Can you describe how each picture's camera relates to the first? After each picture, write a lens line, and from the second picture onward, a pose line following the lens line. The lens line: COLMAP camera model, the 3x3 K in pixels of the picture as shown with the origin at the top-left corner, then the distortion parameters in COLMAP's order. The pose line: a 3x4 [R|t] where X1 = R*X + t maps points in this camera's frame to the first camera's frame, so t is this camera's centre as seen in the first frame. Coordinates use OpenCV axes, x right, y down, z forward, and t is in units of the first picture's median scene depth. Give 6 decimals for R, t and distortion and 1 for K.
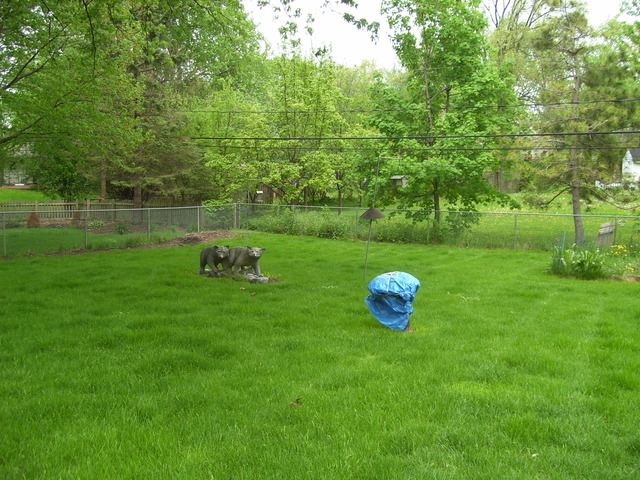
lens RADIAL K [[689.5, 0, 320.0], [0, 689.5, 240.0], [0, 0, 1]] dist [-0.179483, 0.150506]
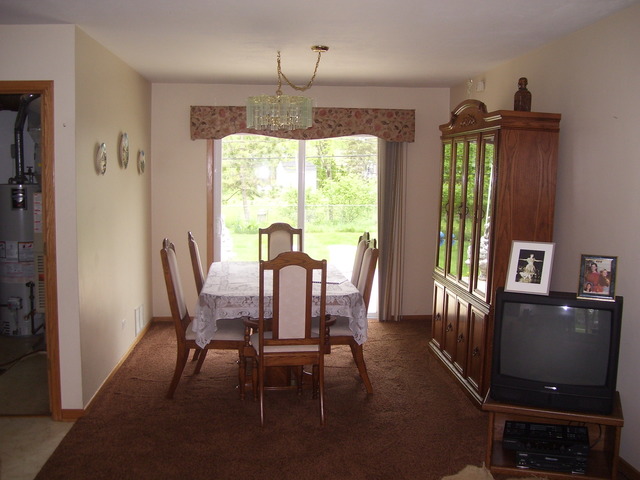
lens RADIAL K [[689.5, 0, 320.0], [0, 689.5, 240.0], [0, 0, 1]] dist [-0.179483, 0.150506]
pose [[0.888644, -0.041720, 0.456696, -0.236747], [0.048320, 0.998828, -0.002775, 0.060807], [-0.456045, 0.024533, 0.889619, -0.600280]]
